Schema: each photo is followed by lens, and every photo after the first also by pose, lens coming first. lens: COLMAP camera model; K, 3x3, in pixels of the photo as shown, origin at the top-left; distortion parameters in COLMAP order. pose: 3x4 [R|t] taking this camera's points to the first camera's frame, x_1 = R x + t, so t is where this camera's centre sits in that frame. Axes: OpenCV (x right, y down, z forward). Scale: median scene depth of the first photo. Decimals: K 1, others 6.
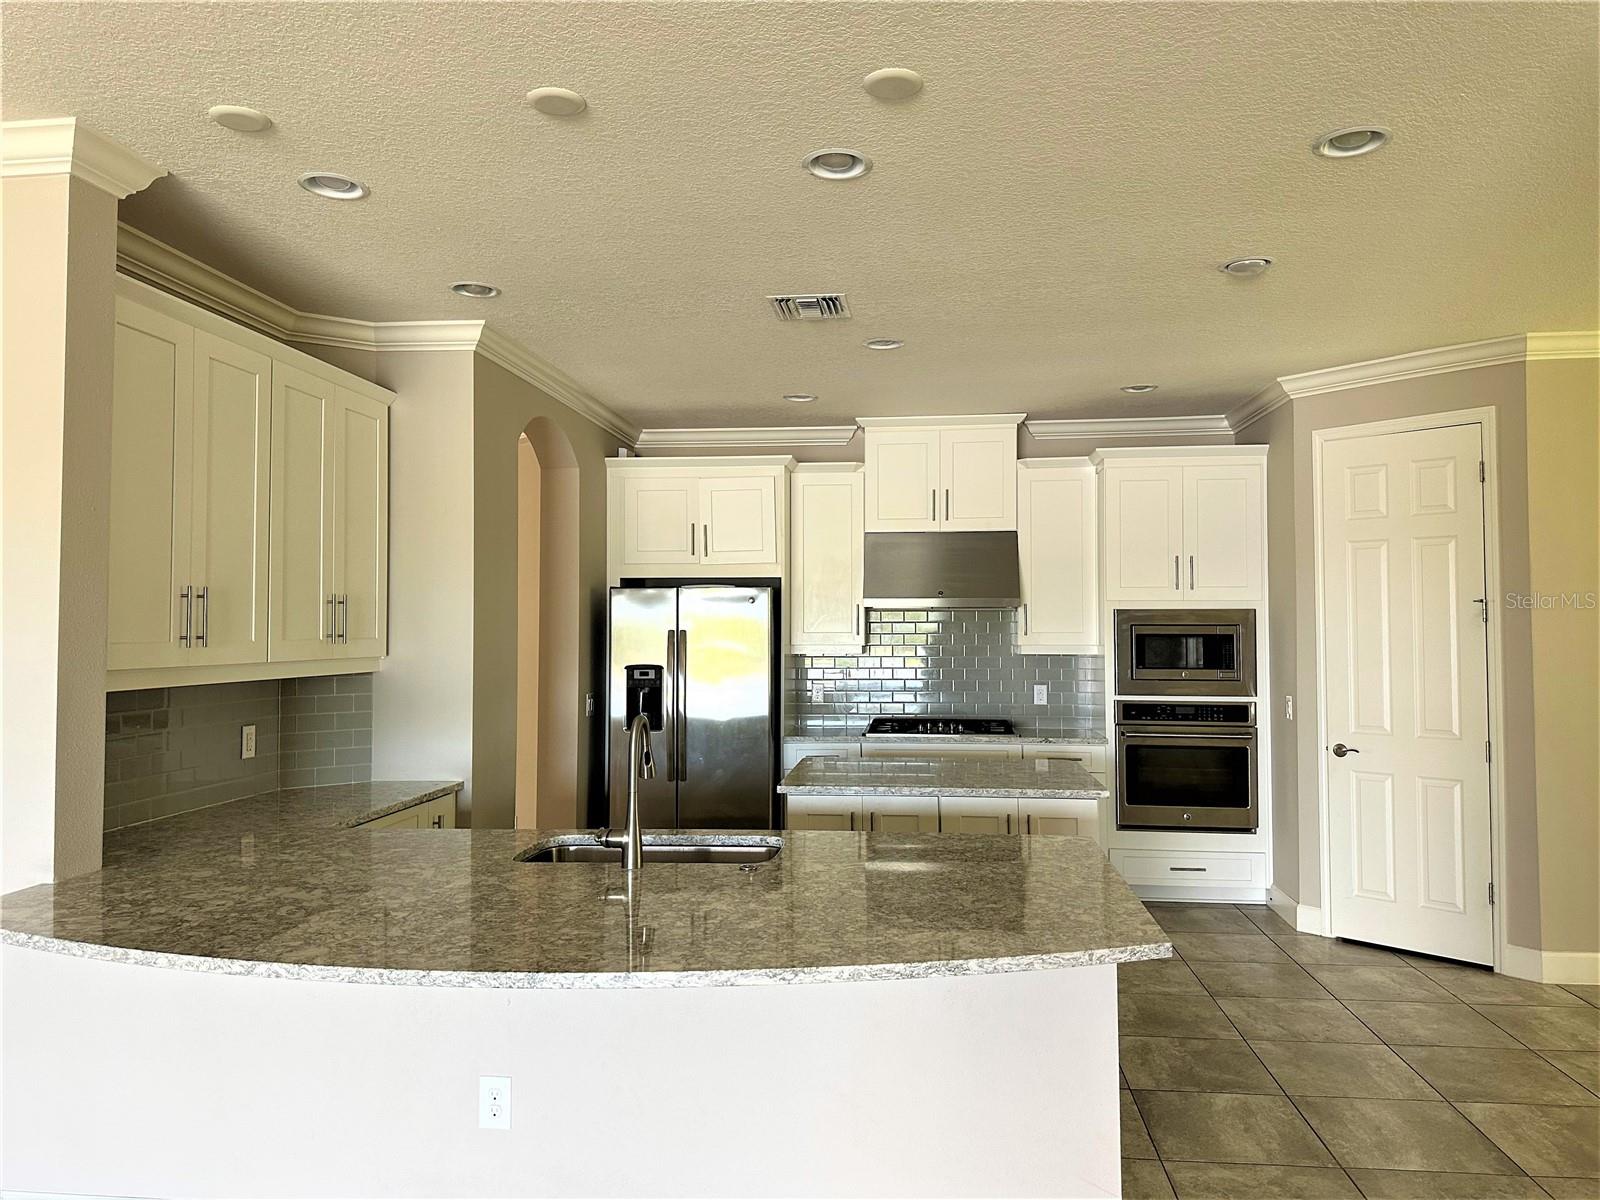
lens RADIAL K [[1130.7, 0, 798.0], [0, 1130.7, 592.4], [0, 0, 1]] dist [0.110629, -0.163805]
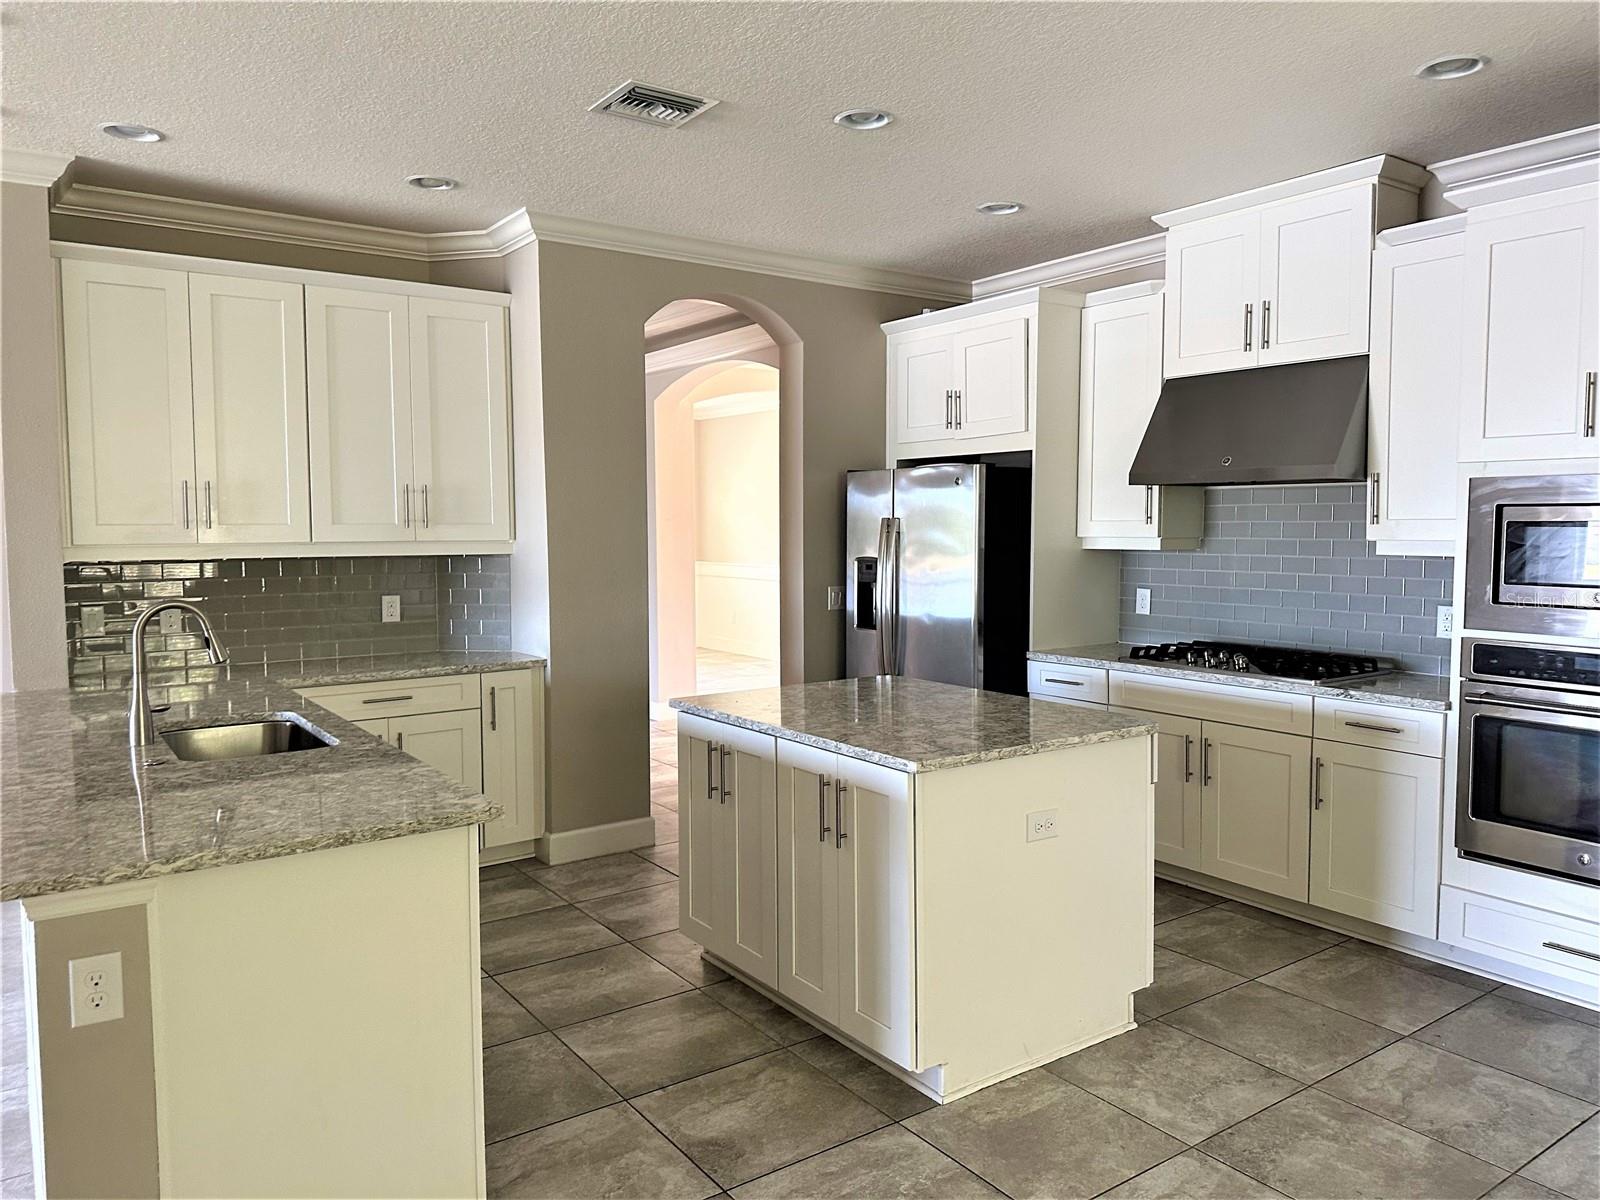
lens RADIAL K [[1130.7, 0, 798.0], [0, 1130.7, 592.4], [0, 0, 1]] dist [0.110629, -0.163805]
pose [[0.659451, 0.048328, -0.750192, 0.492908], [0.024374, 0.996032, 0.085592, 0.014363], [0.751352, -0.074729, 0.655657, 0.372959]]
